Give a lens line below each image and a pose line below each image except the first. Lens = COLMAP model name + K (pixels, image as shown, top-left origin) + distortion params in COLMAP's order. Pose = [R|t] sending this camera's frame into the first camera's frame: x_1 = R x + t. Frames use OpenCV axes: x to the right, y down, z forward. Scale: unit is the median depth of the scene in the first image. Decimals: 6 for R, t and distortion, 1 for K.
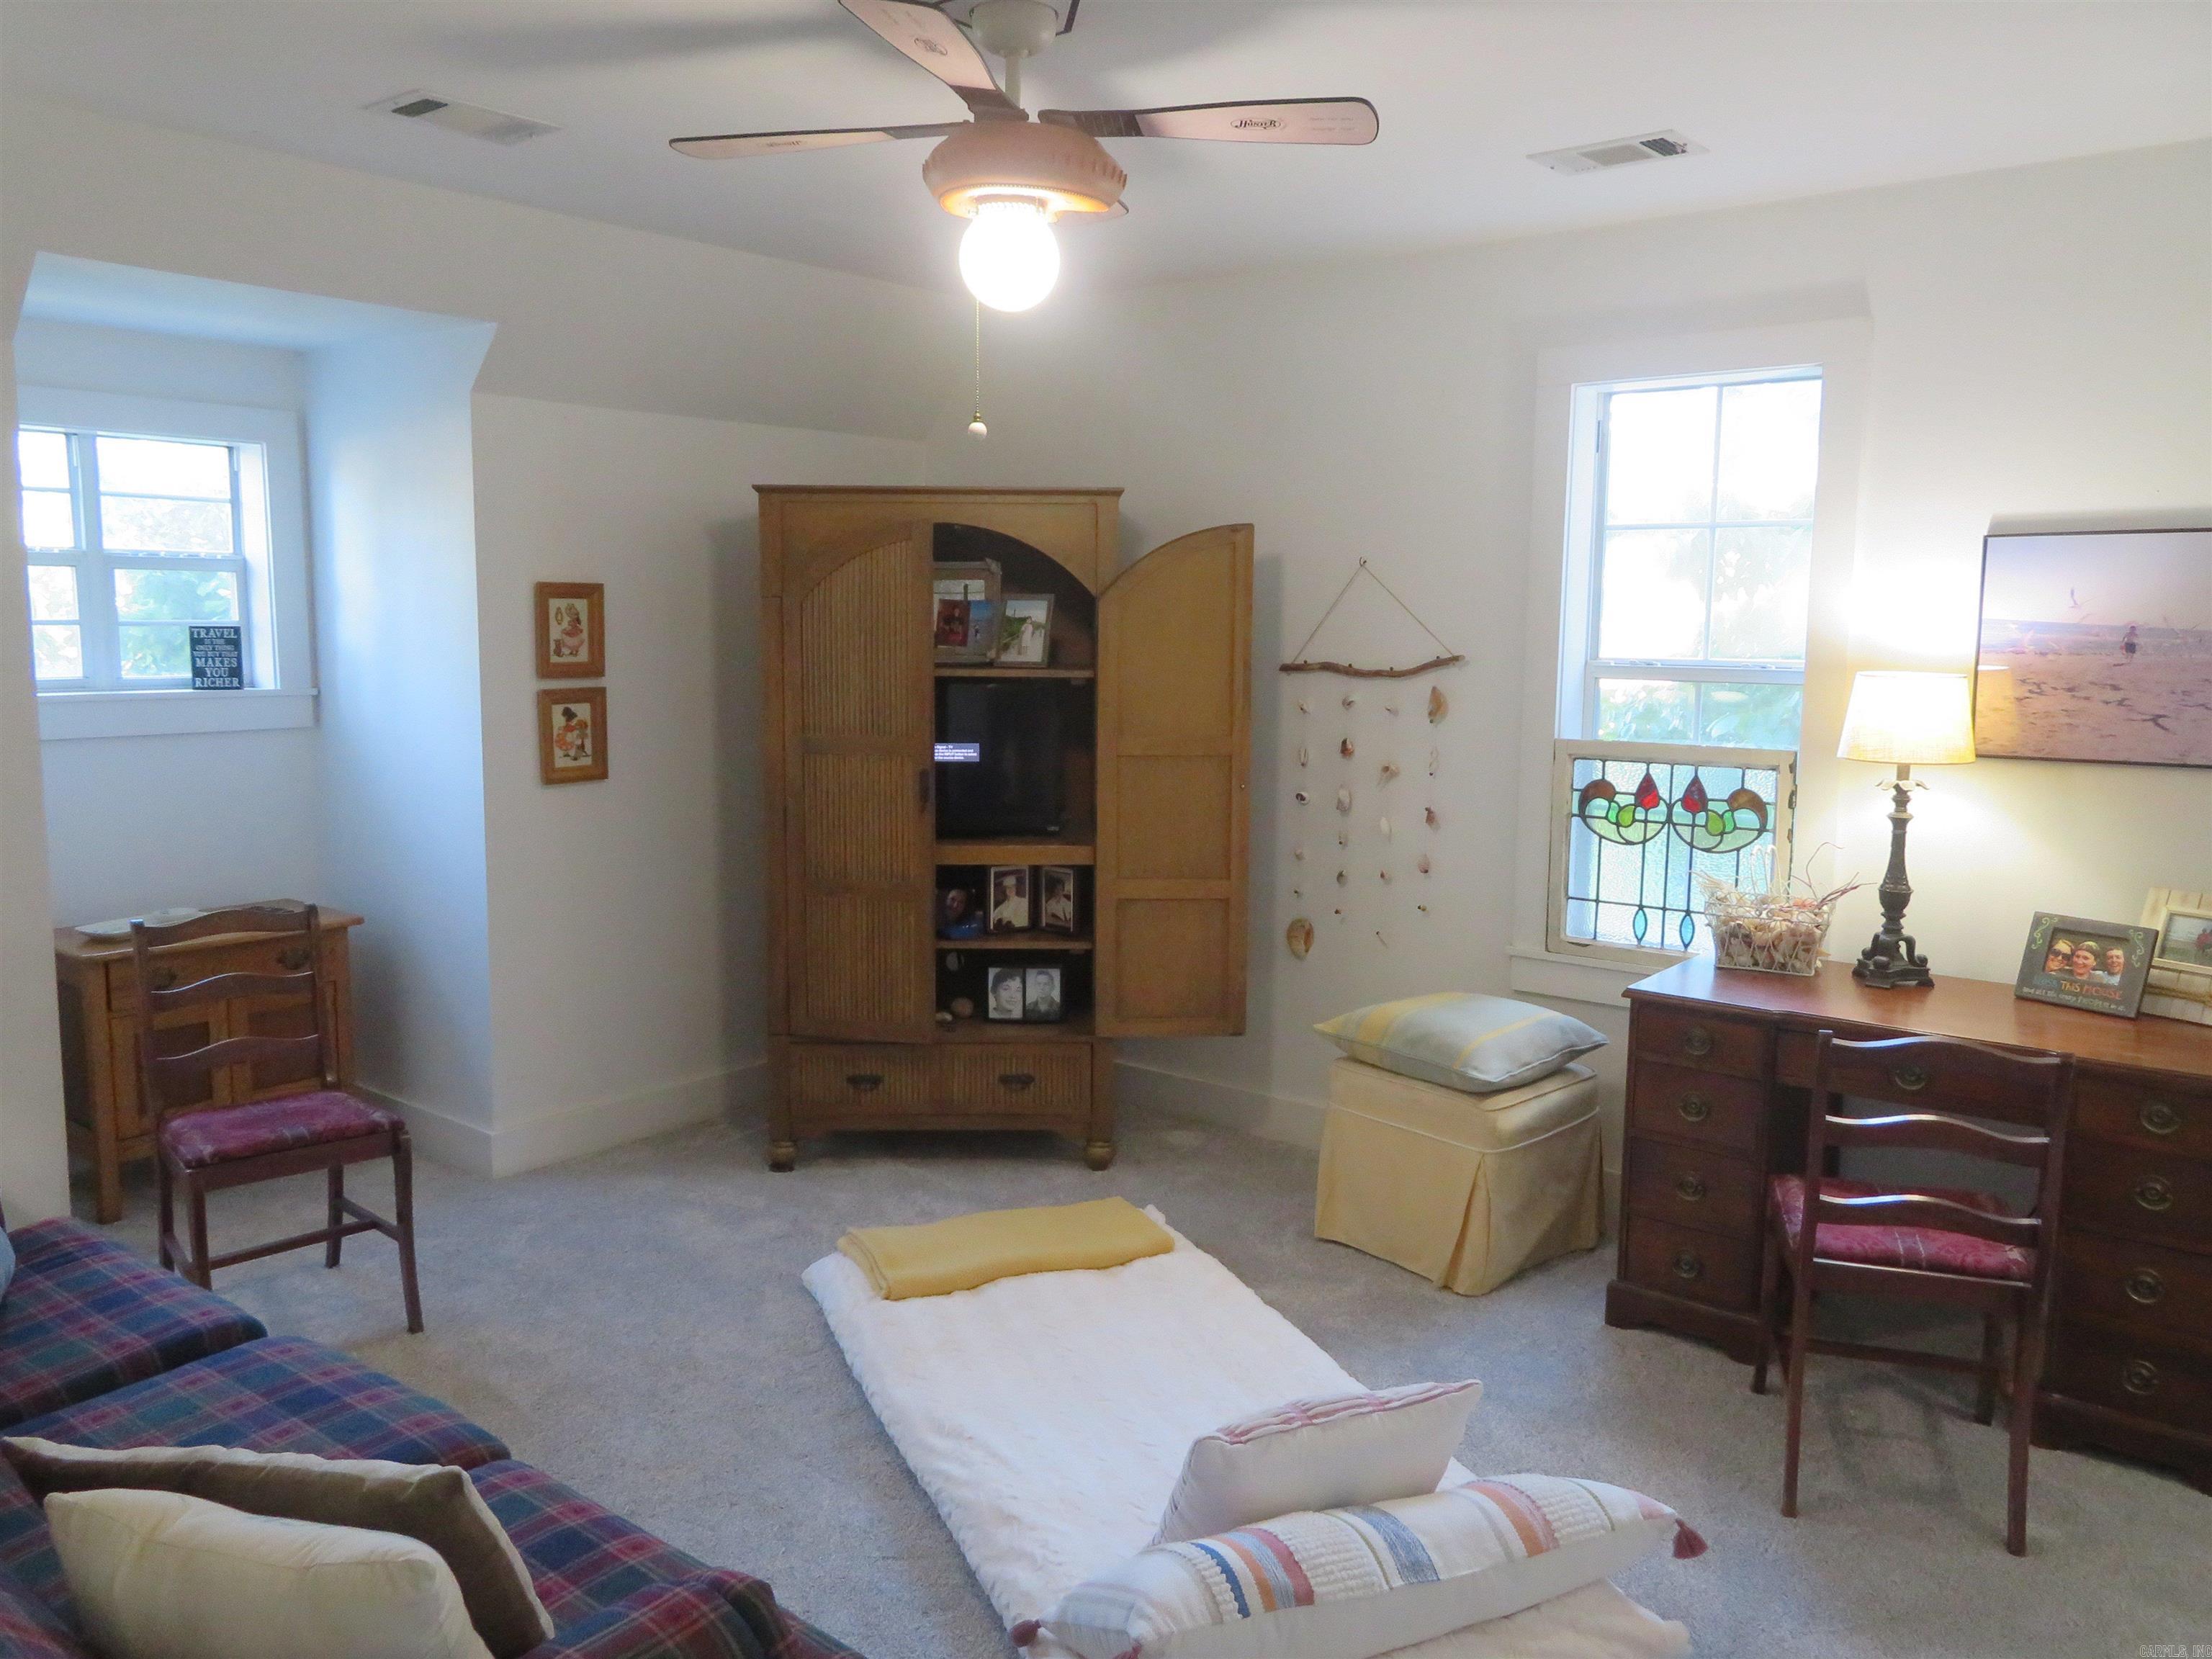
lens RADIAL K [[1772.1, 0, 1106.5], [0, 1772.1, 839.5], [0, 0, 1]] dist [-0.003091, 0.005129]
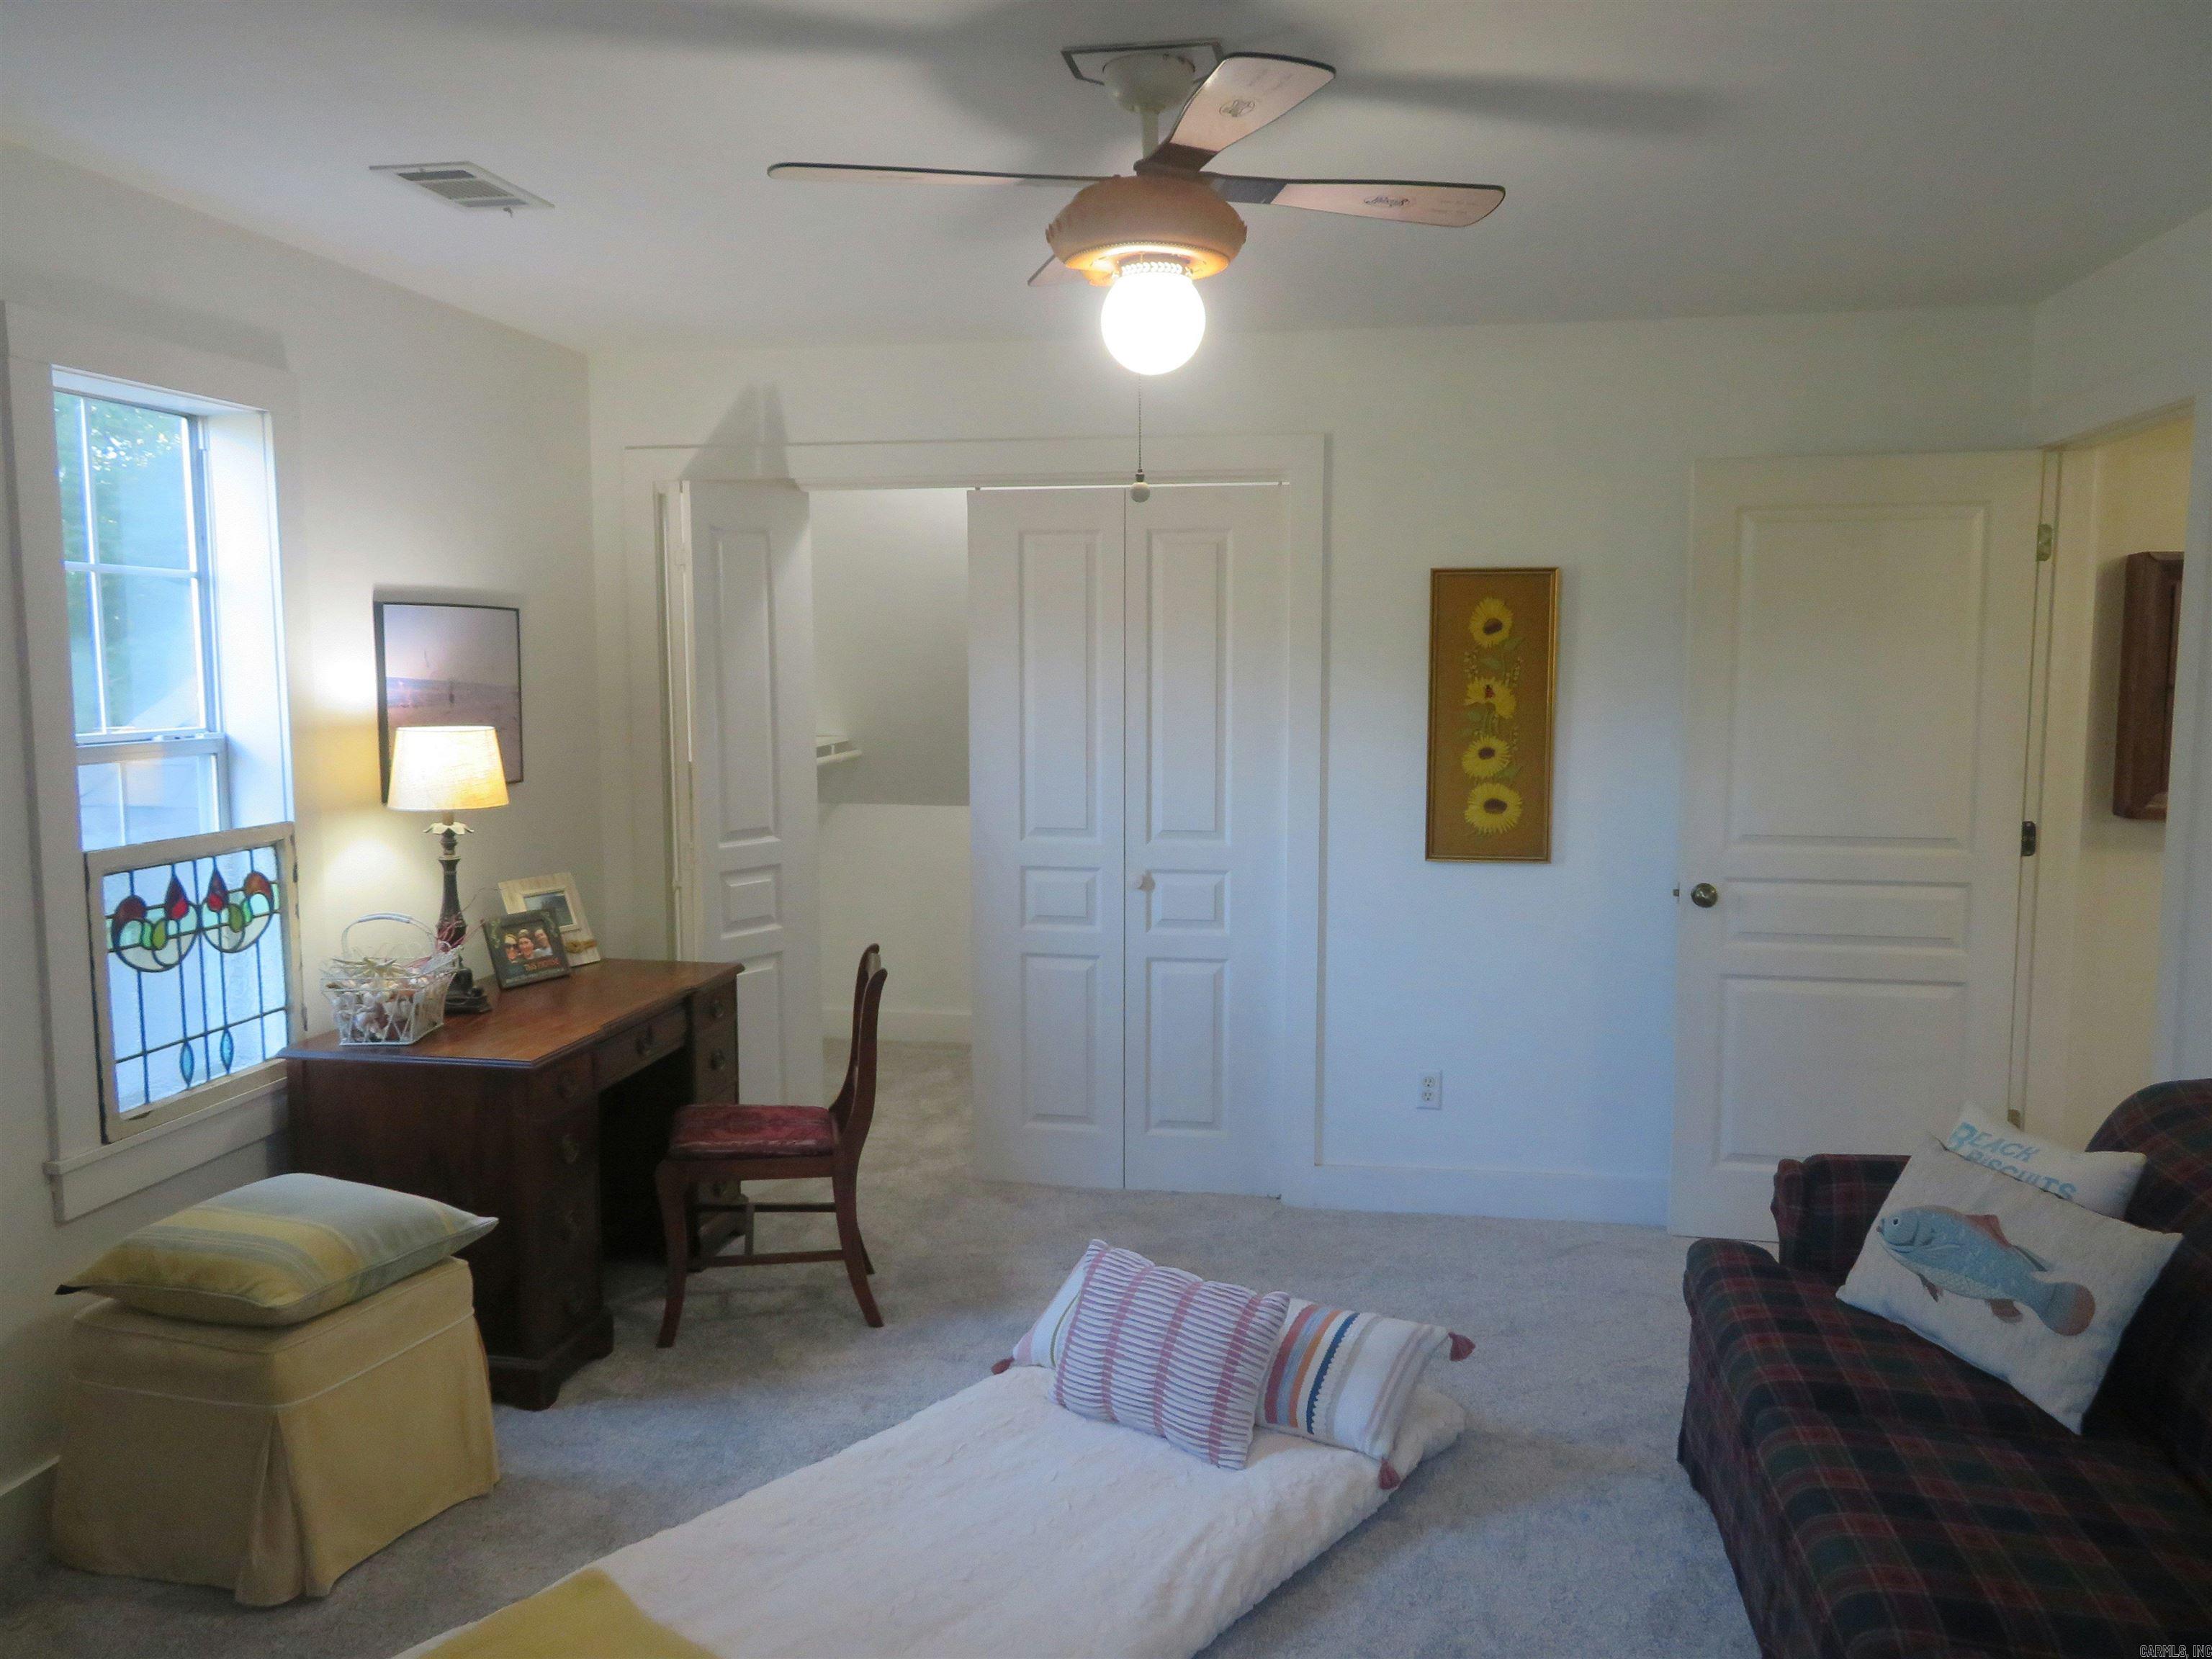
lens RADIAL K [[1772.1, 0, 1106.2], [0, 1772.1, 828.5], [0, 0, 1]] dist [-0.003091, 0.005129]
pose [[-0.533443, -0.100636, 0.839828, -0.602818], [0.088106, 0.980884, 0.173503, -0.162986], [-0.841234, 0.166548, -0.514380, 1.064292]]
